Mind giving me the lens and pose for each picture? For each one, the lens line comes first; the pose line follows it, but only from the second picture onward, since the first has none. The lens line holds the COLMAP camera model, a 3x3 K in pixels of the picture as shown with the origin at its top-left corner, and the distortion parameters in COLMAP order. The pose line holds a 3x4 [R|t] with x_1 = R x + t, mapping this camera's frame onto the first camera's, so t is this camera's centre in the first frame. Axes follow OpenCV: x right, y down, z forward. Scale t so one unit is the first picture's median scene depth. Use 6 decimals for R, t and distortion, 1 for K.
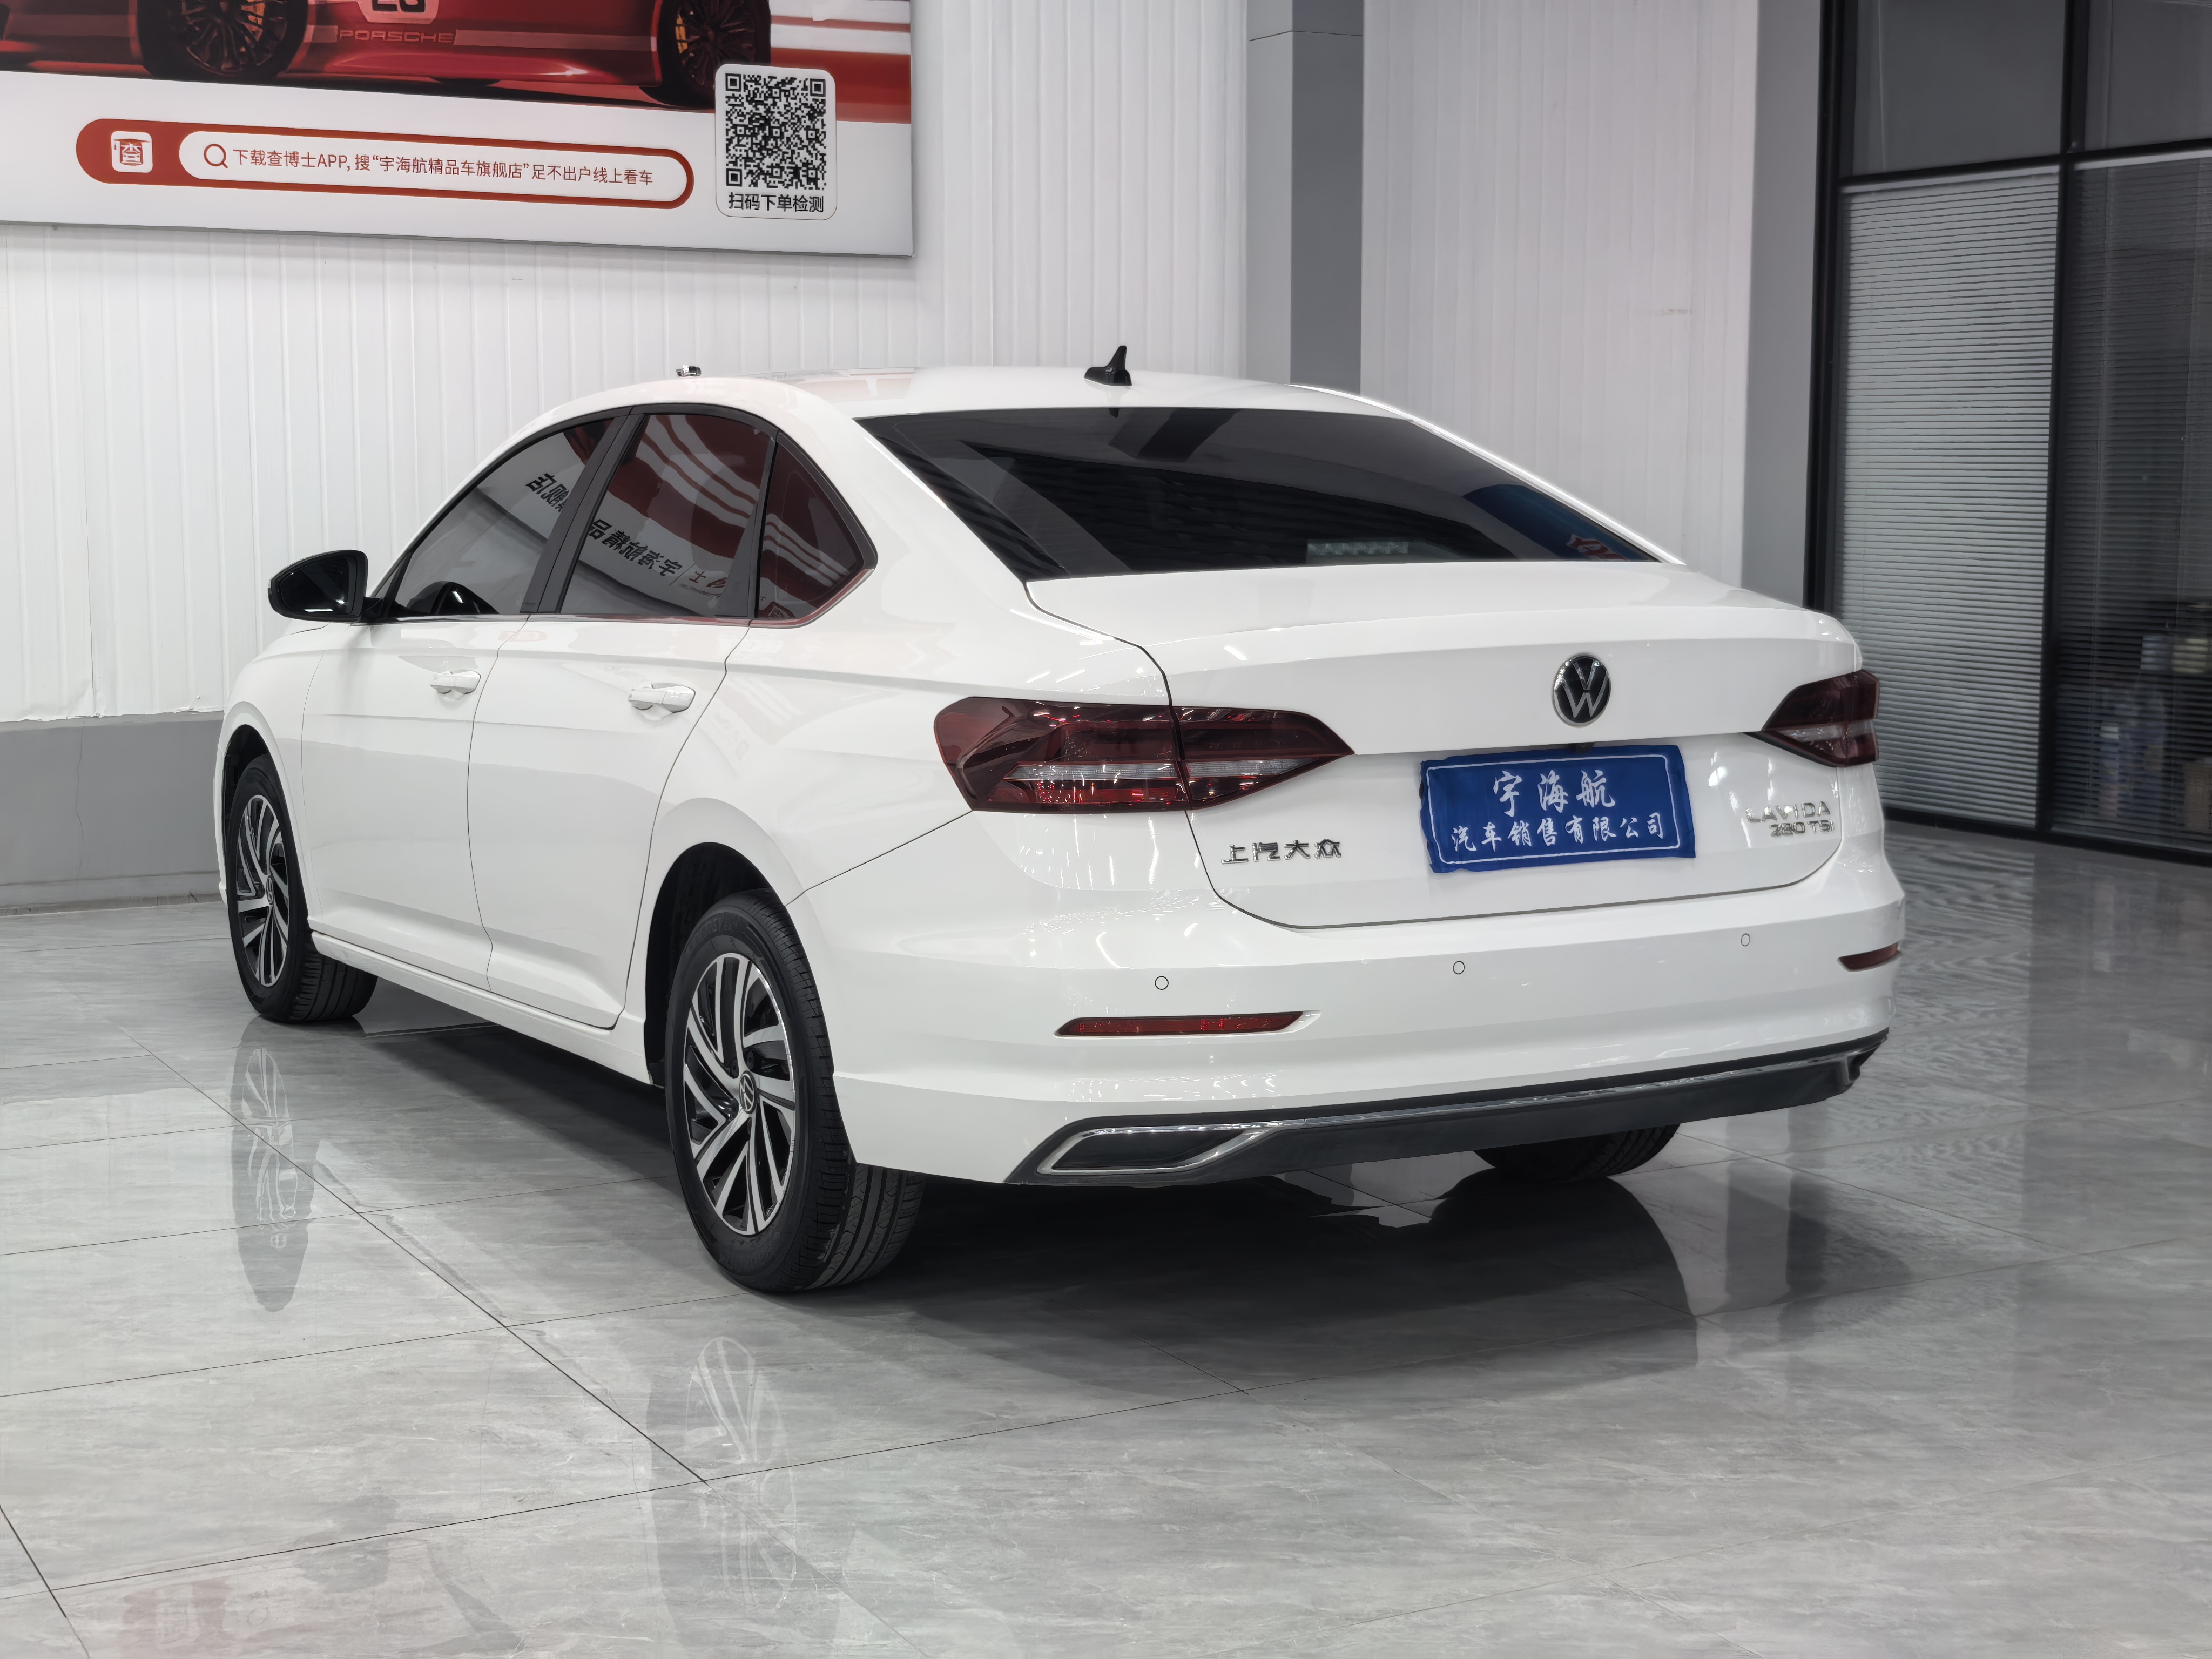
lens RADIAL K [[3091.0, 0, 1086.2], [0, 3091.0, 821.4], [0, 0, 1]] dist [0.107142, -0.424691]
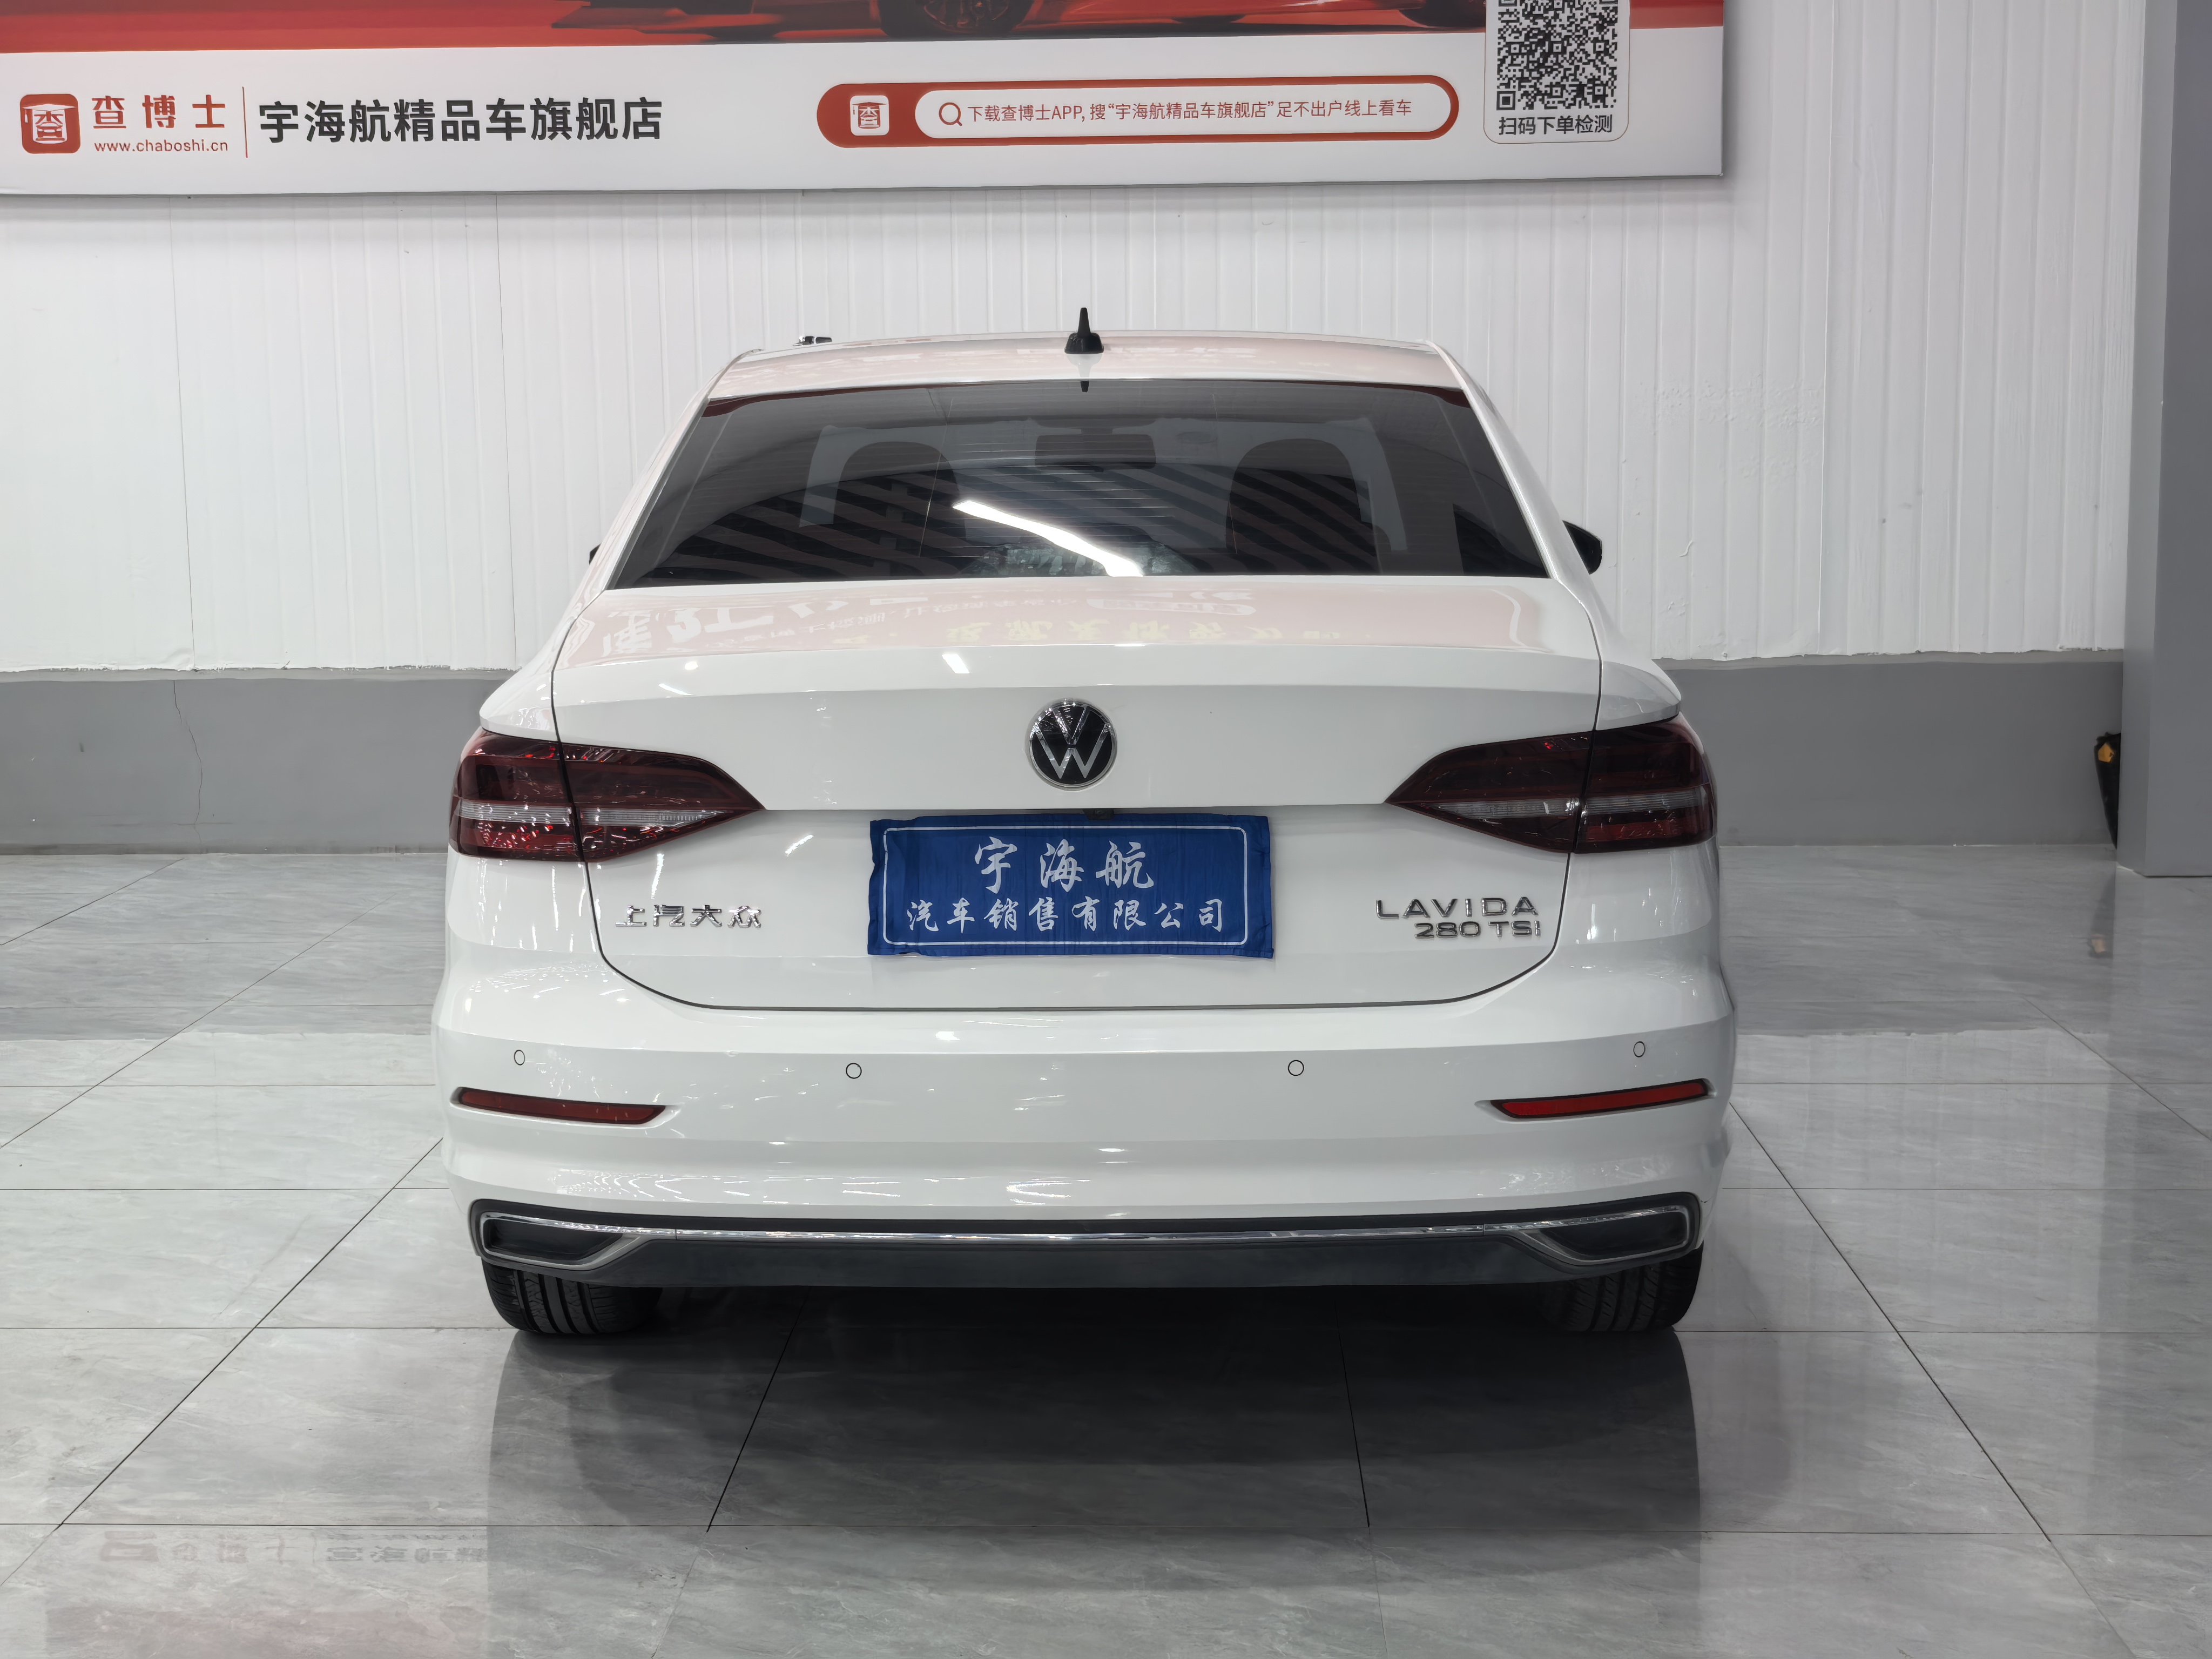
lens RADIAL K [[3114.3, 0, 1051.2], [0, 3114.3, 824.8], [0, 0, 1]] dist [0.150390, -0.587542]
pose [[0.859545, 0.060973, -0.507411, 0.558951], [-0.047438, 0.998090, 0.039576, -0.052233], [0.508854, -0.009947, 0.860795, 0.283986]]
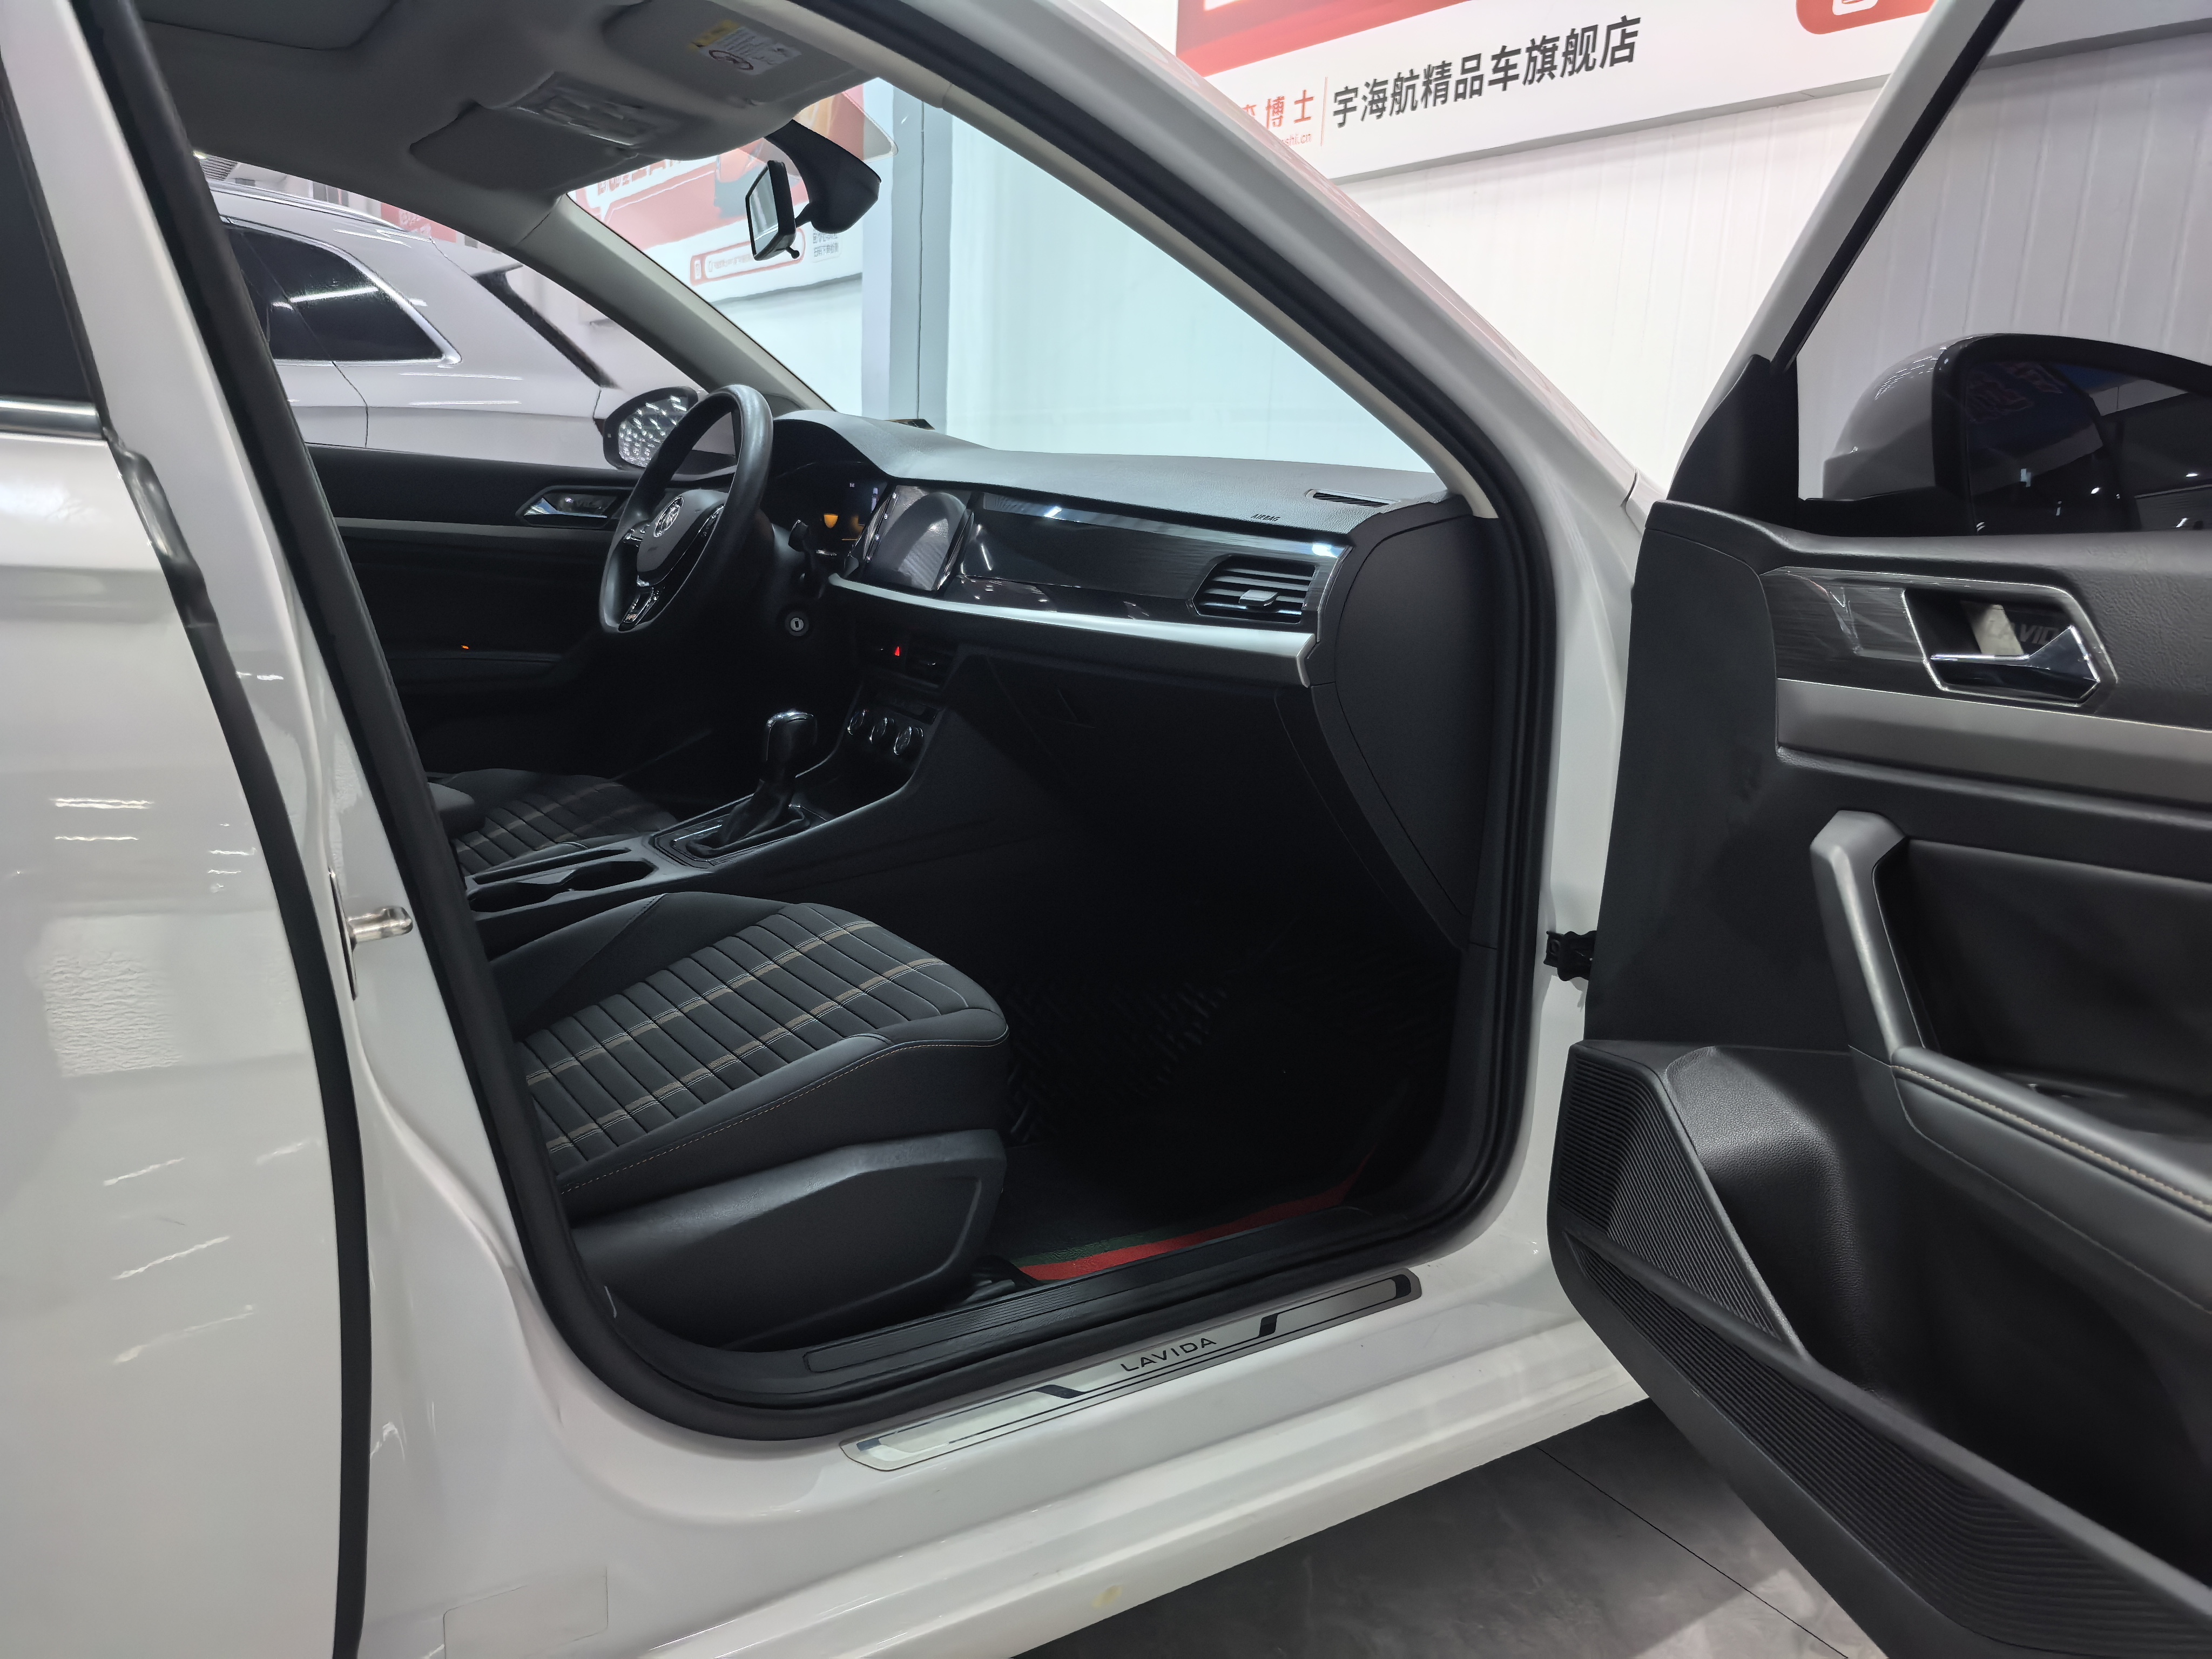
lens RADIAL K [[1553.3, 0, 1104.1], [0, 1553.3, 904.2], [0, 0, 1]] dist [-0.004884, -0.007644]
pose [[0.098524, 0.268092, -0.958342, 0.246581], [-0.155045, 0.955403, 0.251330, -0.113740], [0.982982, 0.123824, 0.135697, 1.558274]]
